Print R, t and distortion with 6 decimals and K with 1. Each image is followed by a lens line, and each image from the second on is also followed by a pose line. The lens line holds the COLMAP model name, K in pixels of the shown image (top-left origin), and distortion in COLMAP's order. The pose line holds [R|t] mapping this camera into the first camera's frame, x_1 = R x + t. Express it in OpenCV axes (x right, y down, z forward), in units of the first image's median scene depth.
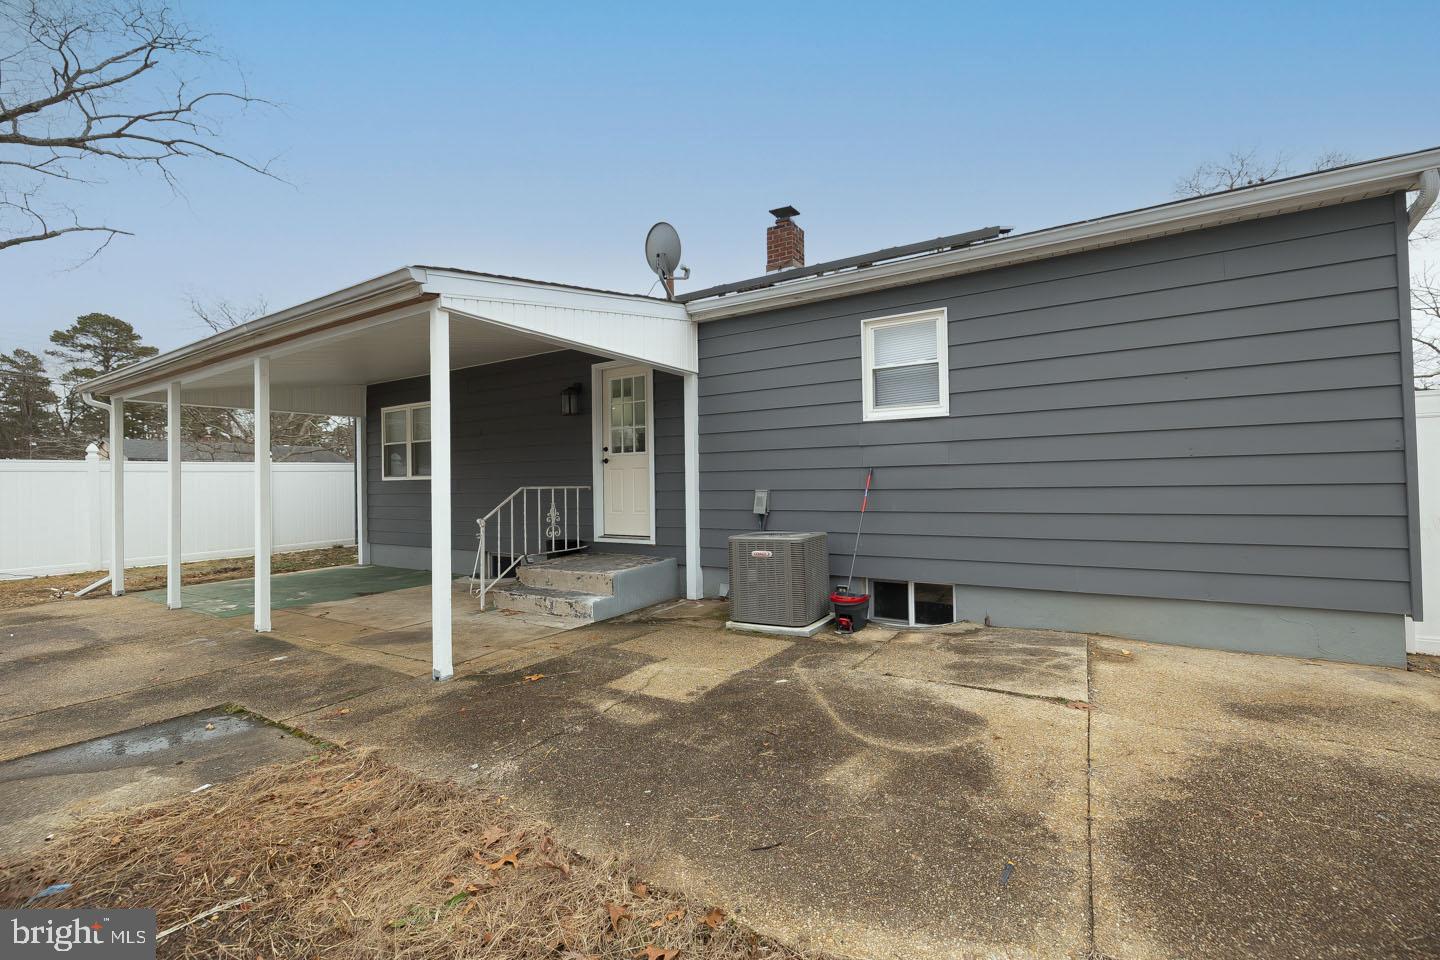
lens RADIAL K [[601.7, 0, 718.3], [0, 601.7, 475.6], [0, 0, 1]] dist [0.000579, 0.000280]
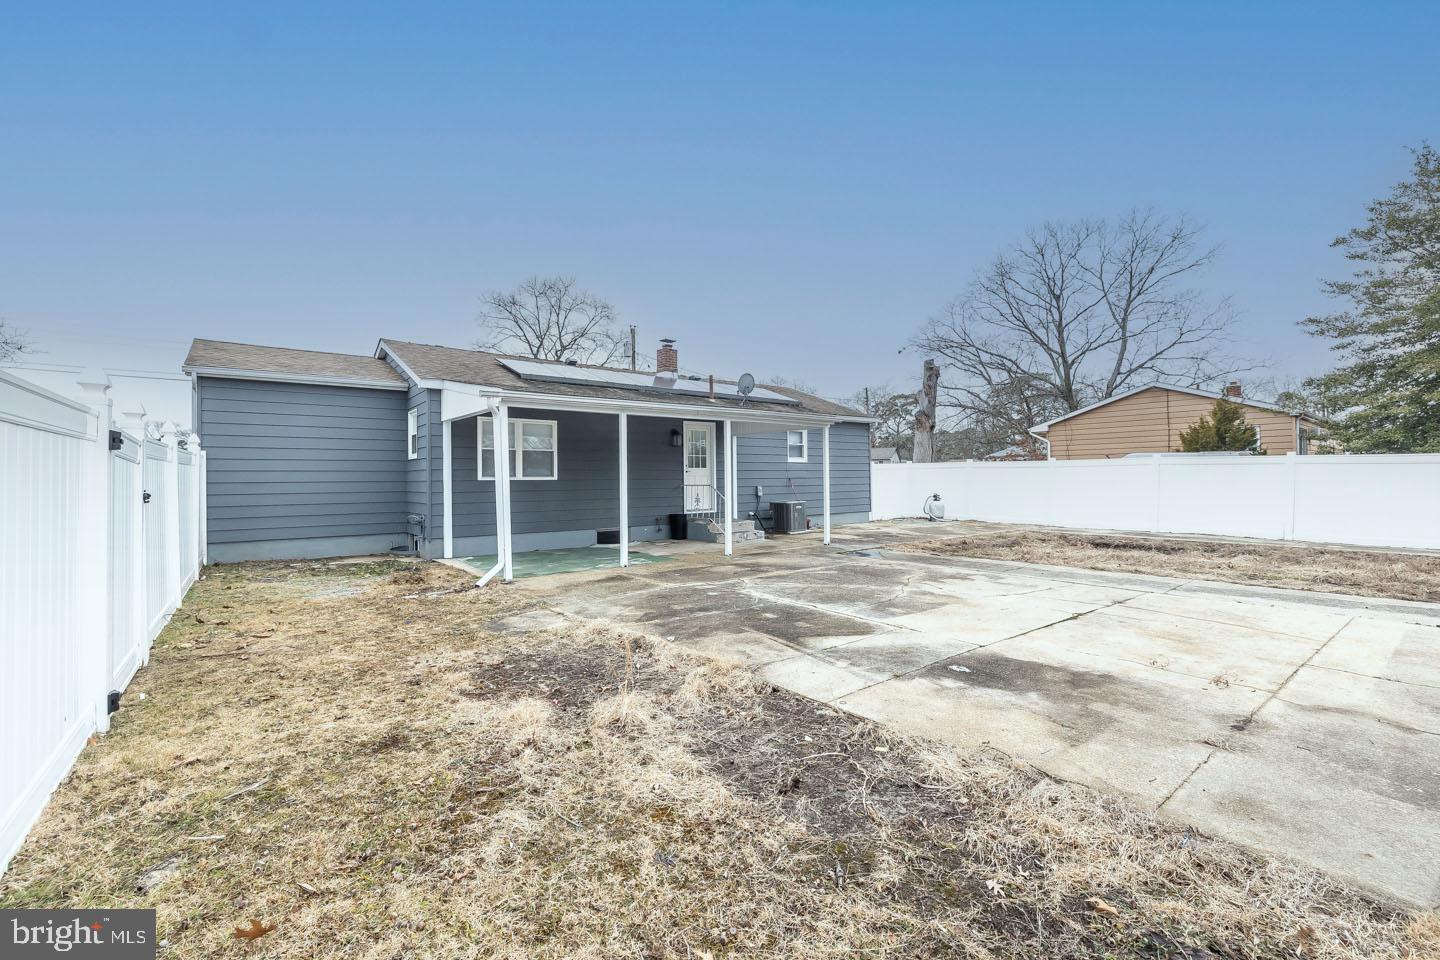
lens RADIAL K [[601.7, 0, 718.3], [0, 601.7, 475.6], [0, 0, 1]] dist [0.000579, 0.000280]
pose [[0.364470, 0.016672, 0.931066, -2.190488], [-0.013349, 0.999831, -0.012678, 0.012455], [-0.931119, -0.007808, 0.364631, 0.216120]]
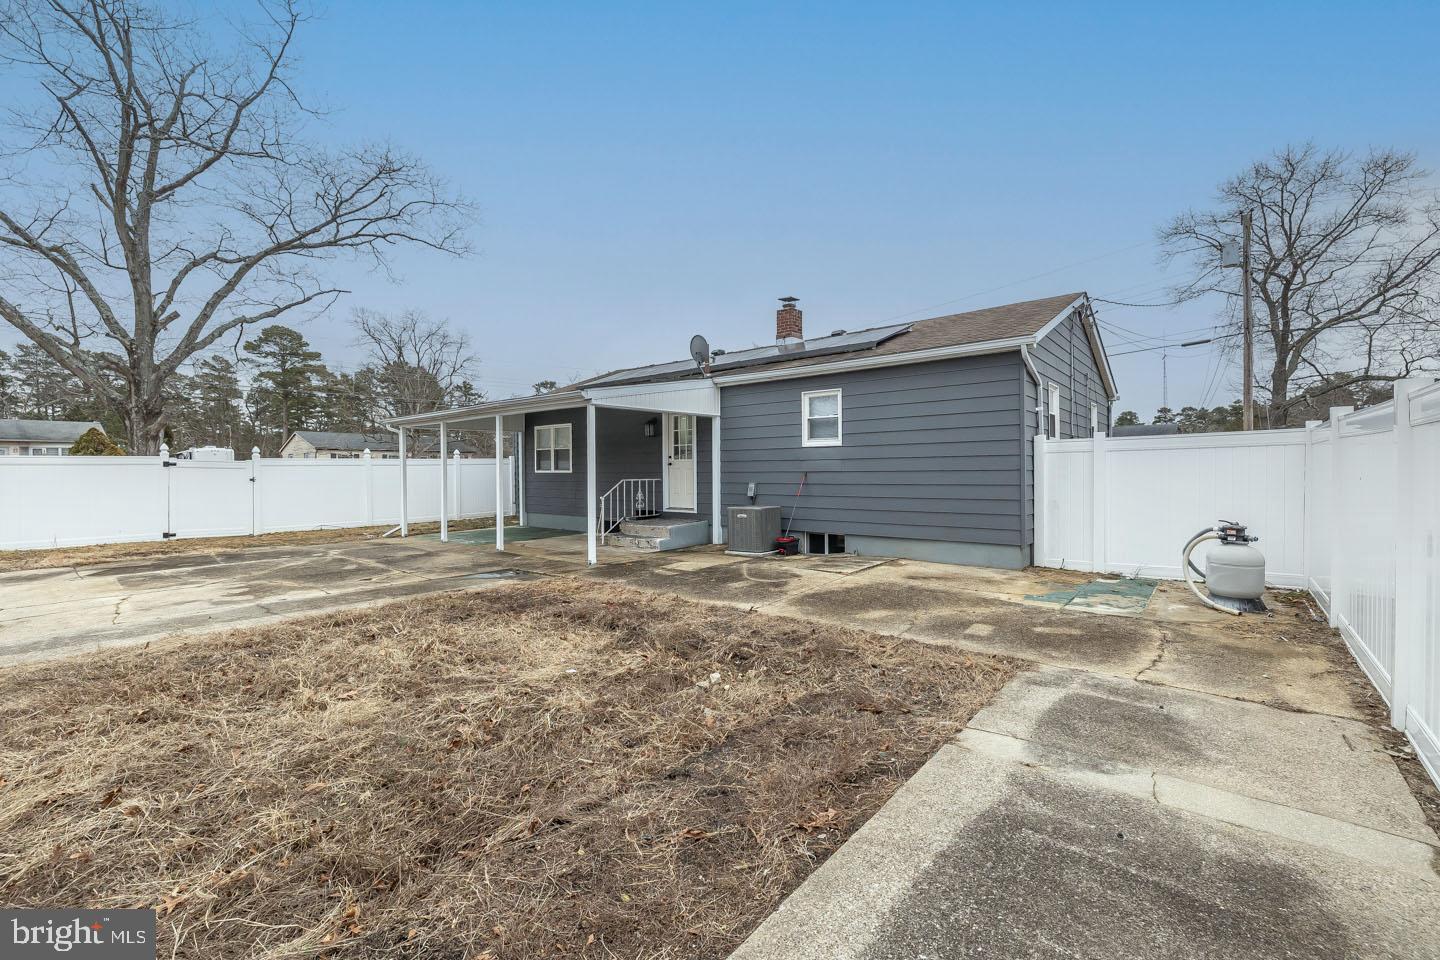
lens RADIAL K [[601.7, 0, 718.3], [0, 601.7, 475.6], [0, 0, 1]] dist [0.000579, 0.000280]
pose [[0.989599, 0.009829, -0.143518, 0.214615], [-0.006391, 0.999682, 0.024395, -0.038822], [0.143713, -0.023224, 0.989347, -0.742157]]
